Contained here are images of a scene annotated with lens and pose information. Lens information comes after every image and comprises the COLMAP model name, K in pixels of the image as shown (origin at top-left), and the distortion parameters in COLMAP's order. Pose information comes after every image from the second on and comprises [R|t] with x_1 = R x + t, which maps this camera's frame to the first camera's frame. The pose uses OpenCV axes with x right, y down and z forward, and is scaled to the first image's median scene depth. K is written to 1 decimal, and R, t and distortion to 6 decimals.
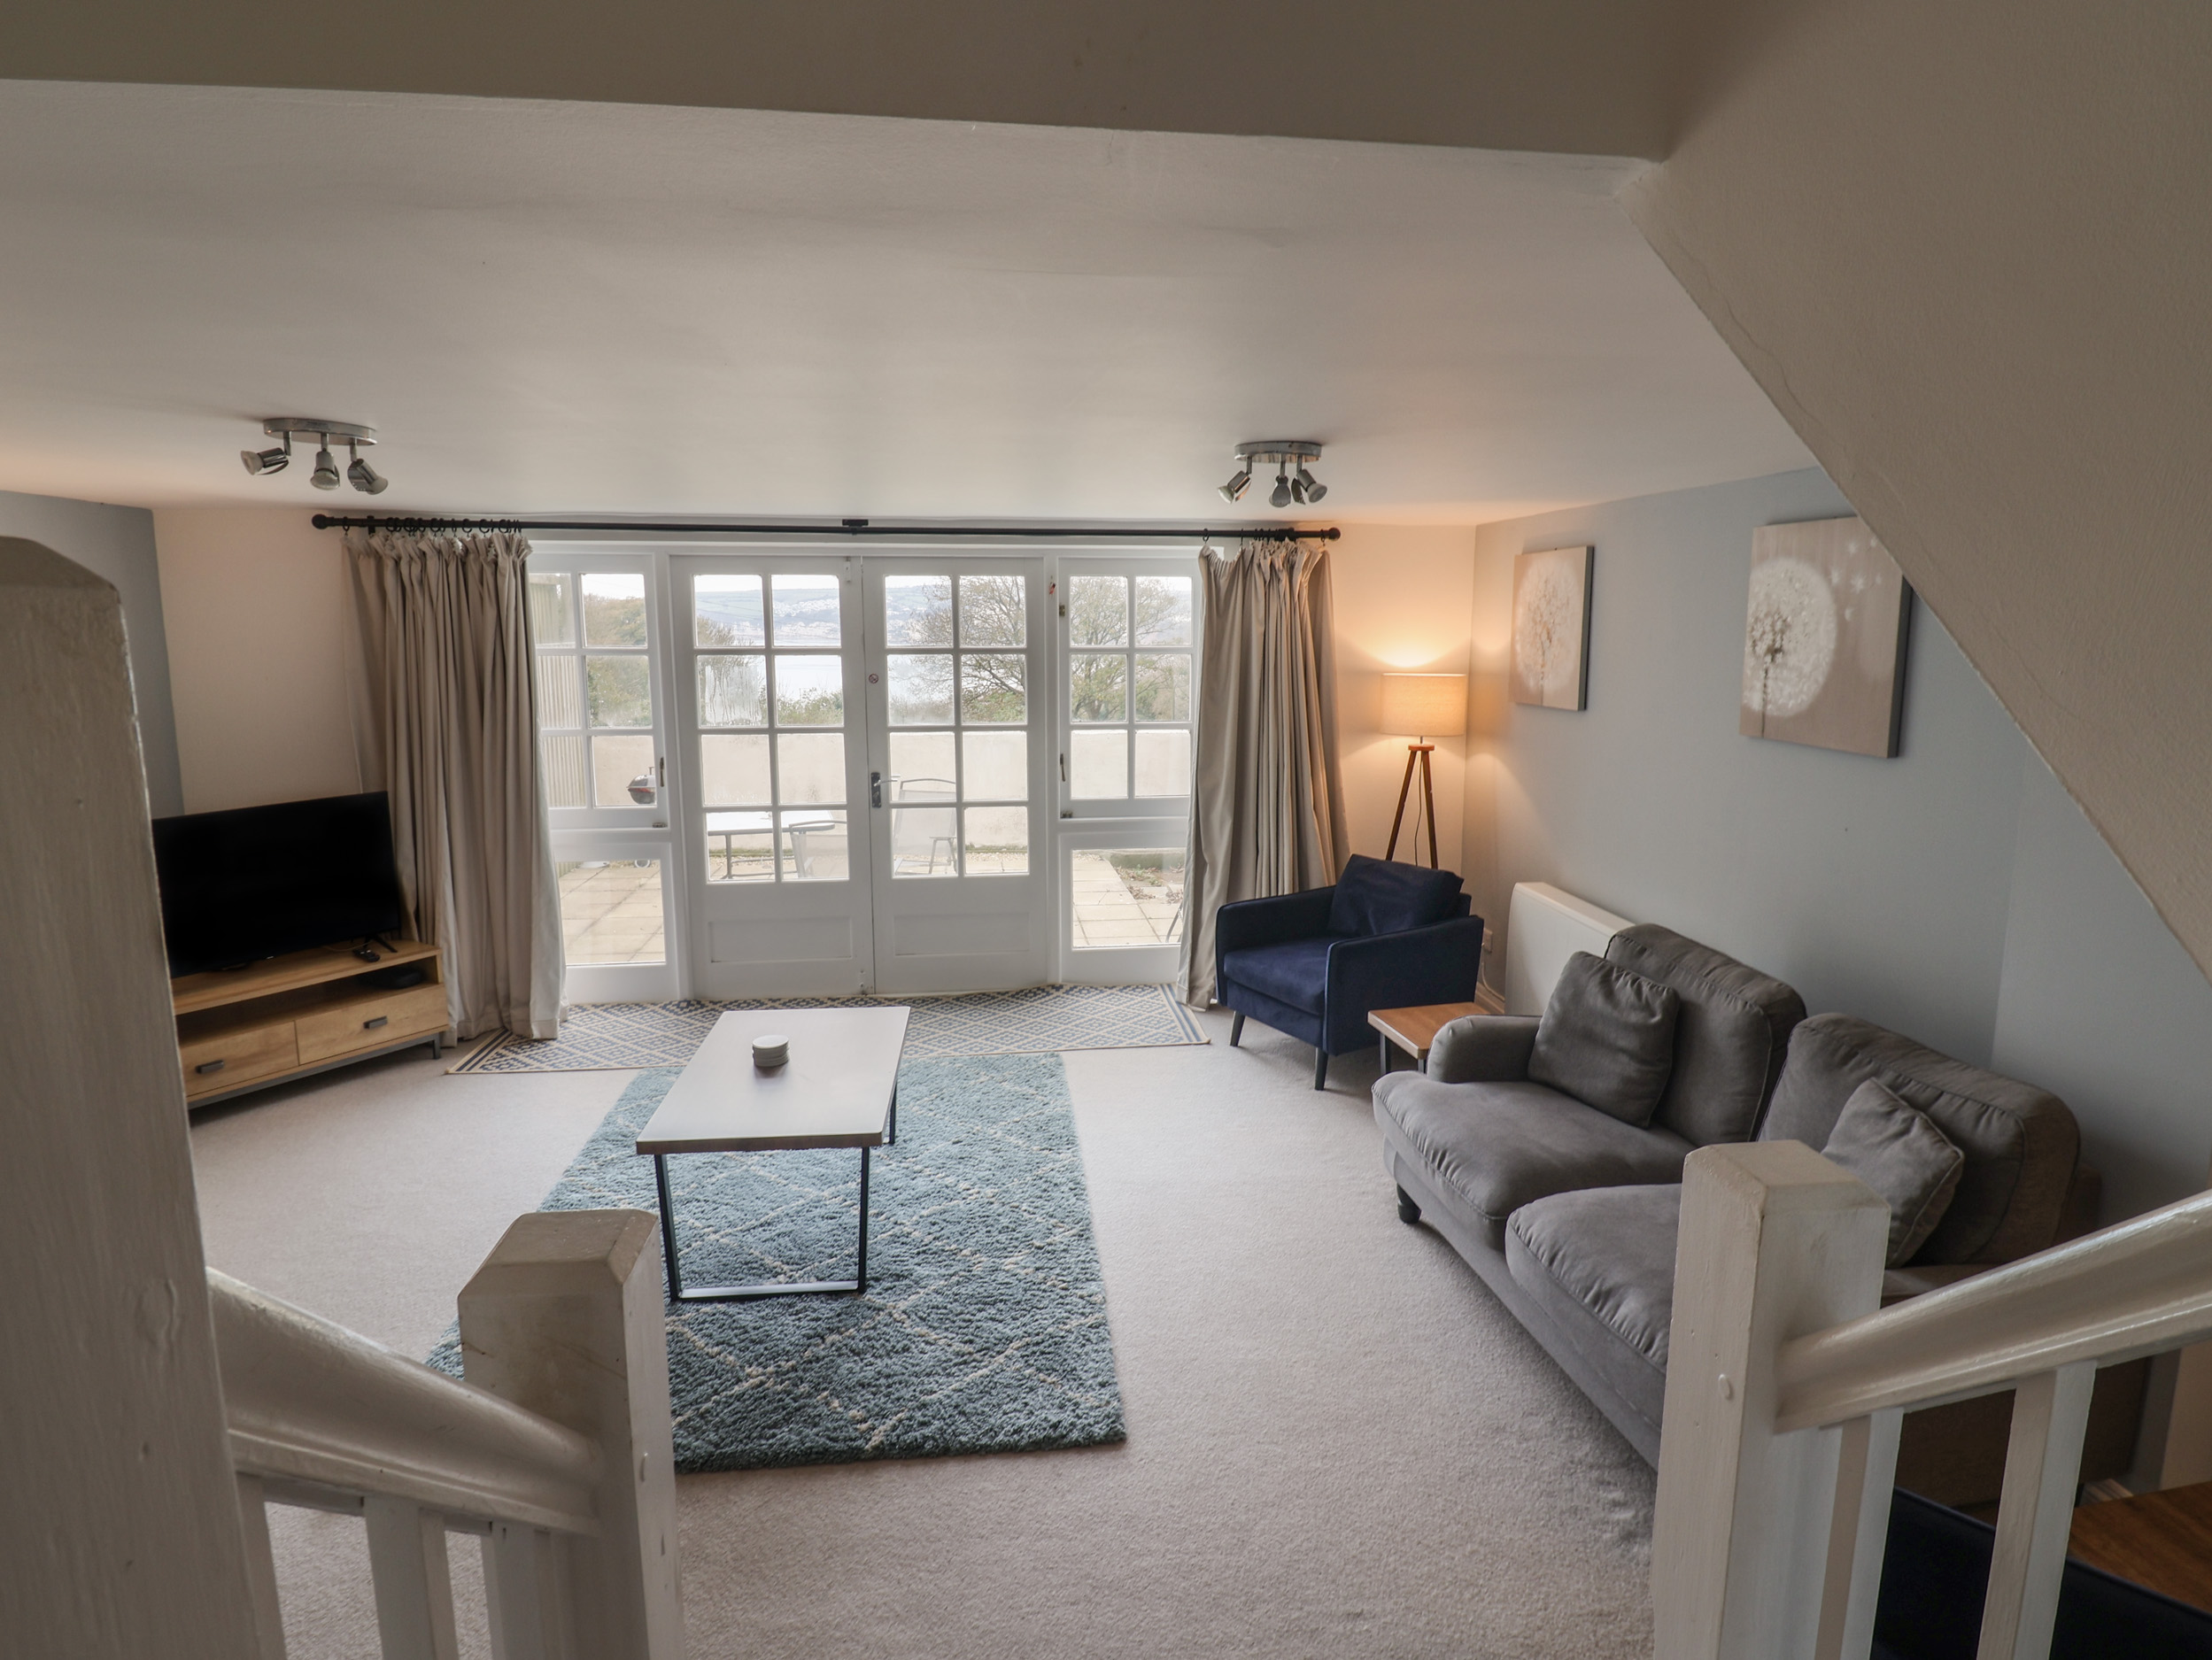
lens RADIAL K [[1180.2, 0, 1133.2], [0, 1180.2, 816.2], [0, 0, 1]] dist [-0.001559, -0.013444]
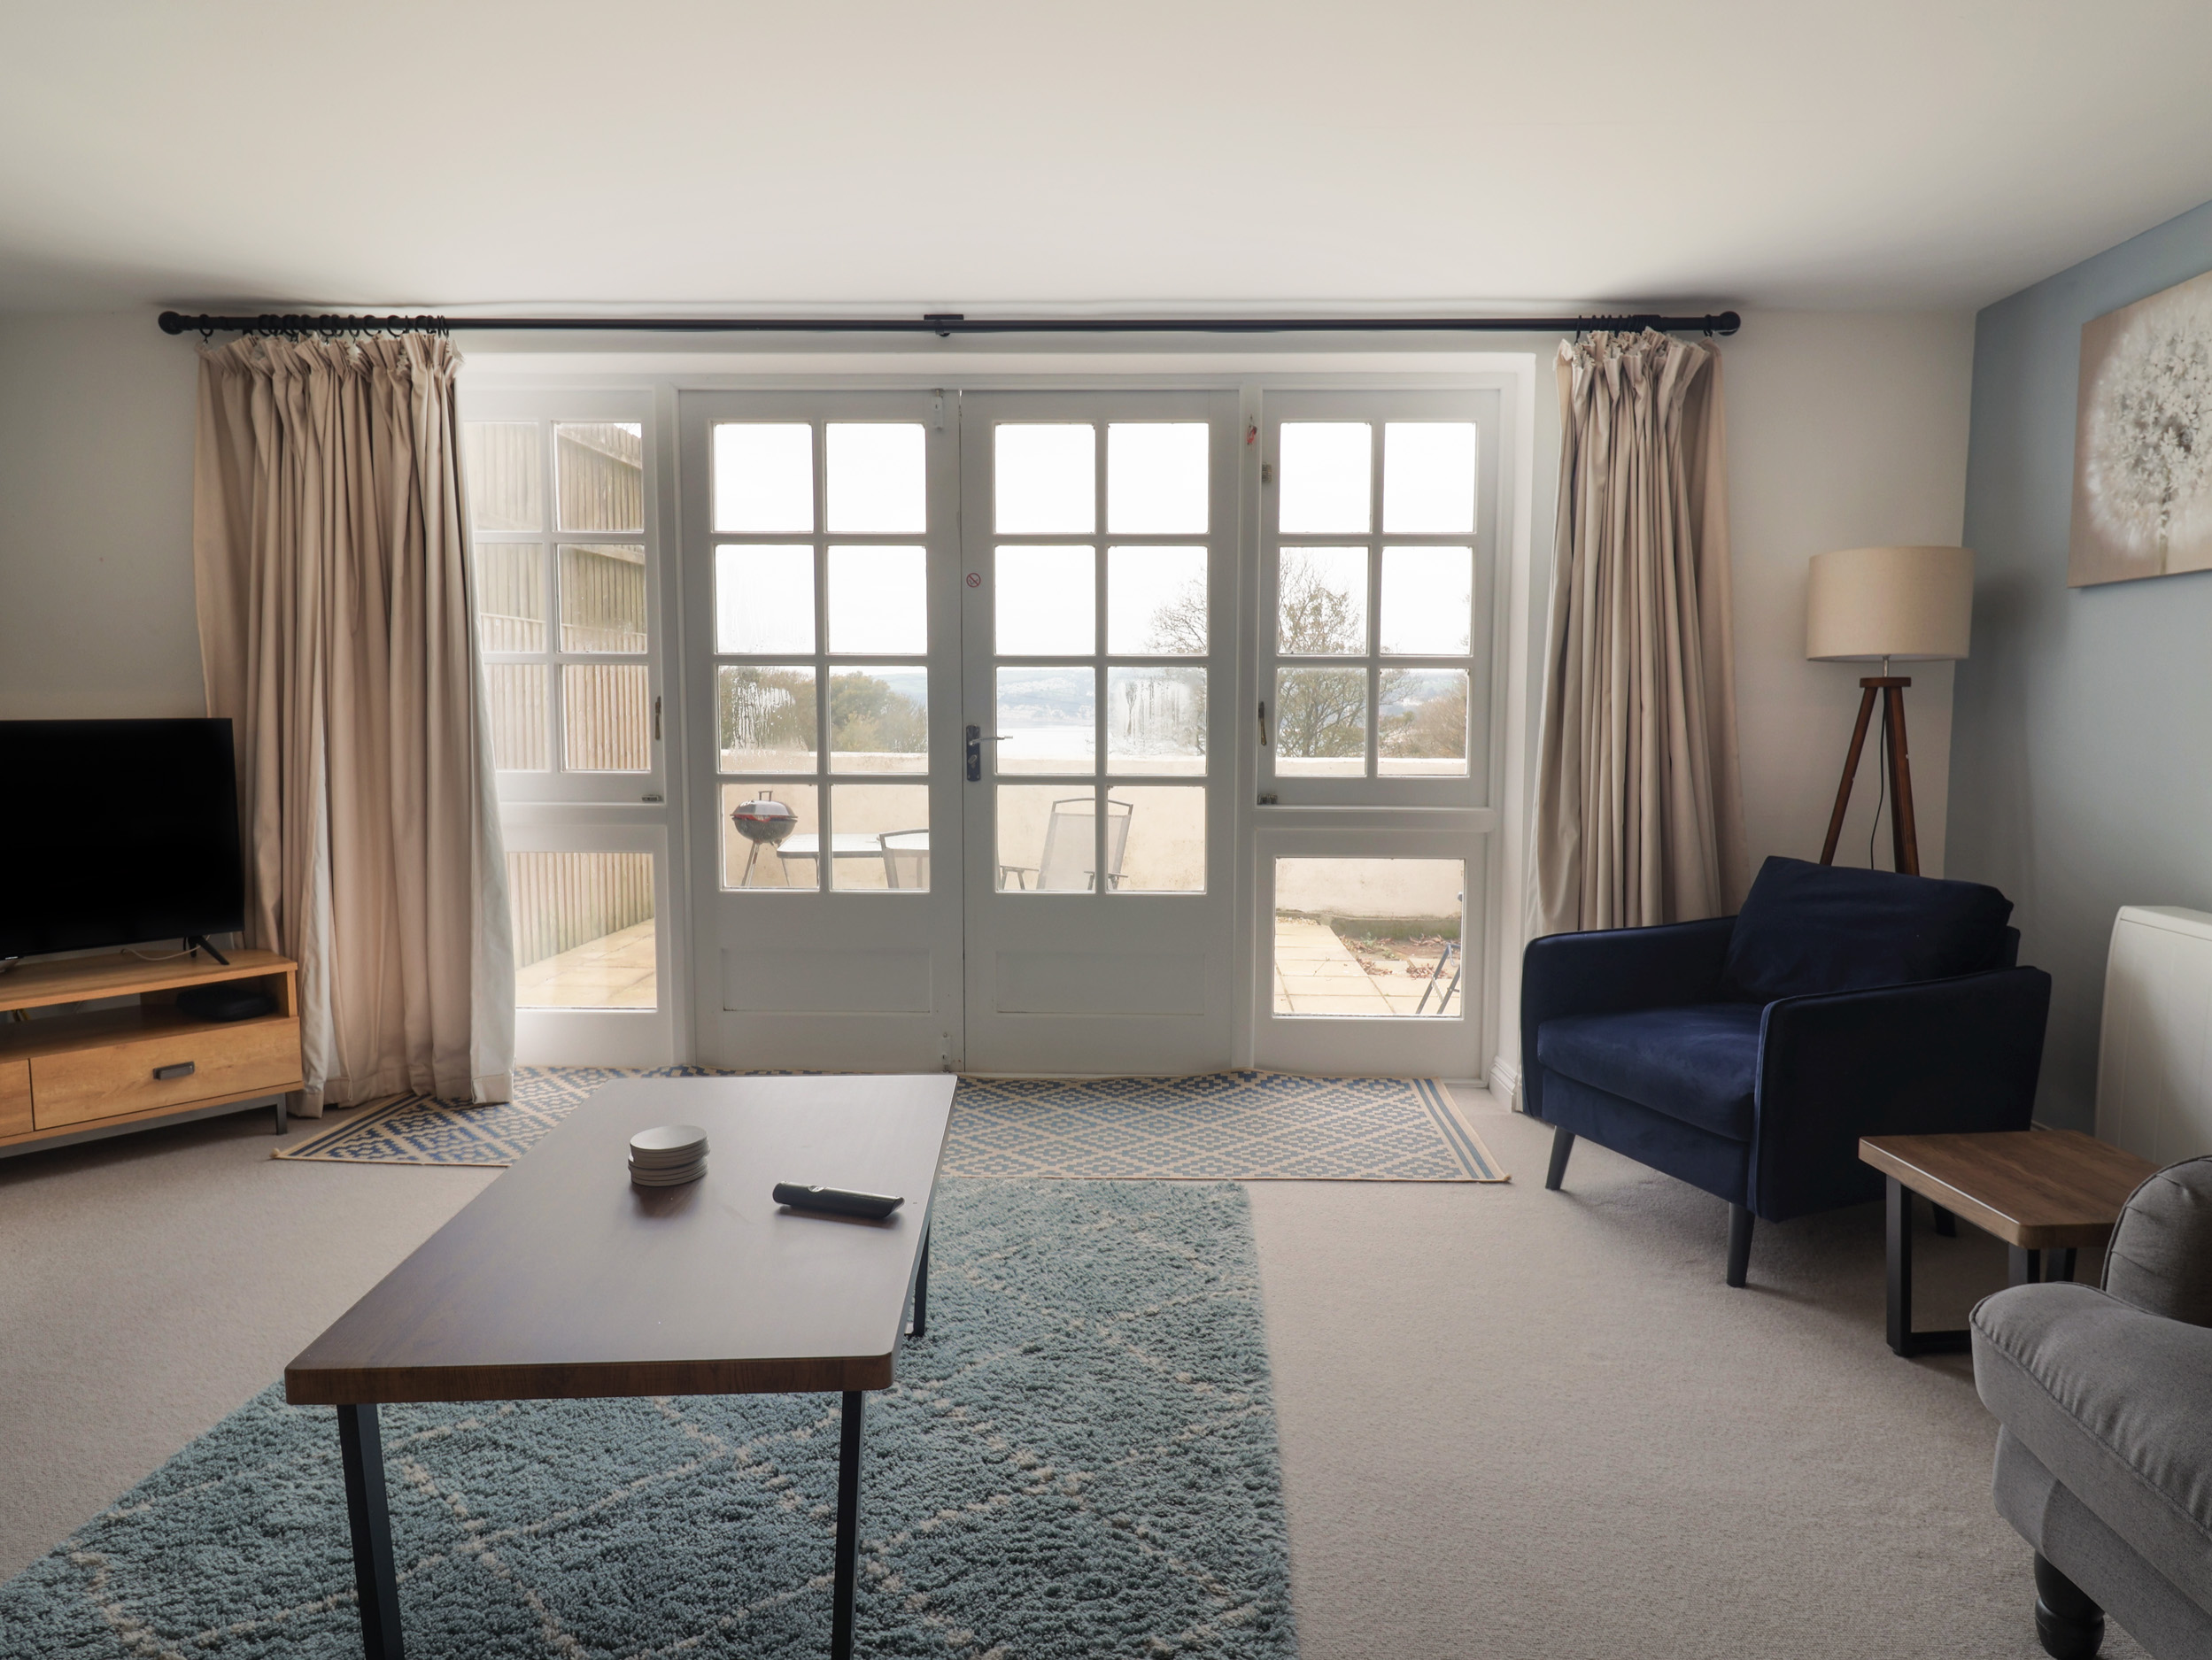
lens RADIAL K [[1346.9, 0, 1144.3], [0, 1346.9, 817.3], [0, 0, 1]] dist [-0.005787, -0.008312]
pose [[0.987612, 0.017757, -0.155910, -0.011574], [-0.027395, 0.997829, -0.059889, 0.064678], [0.154508, 0.063418, 0.985954, 0.342893]]
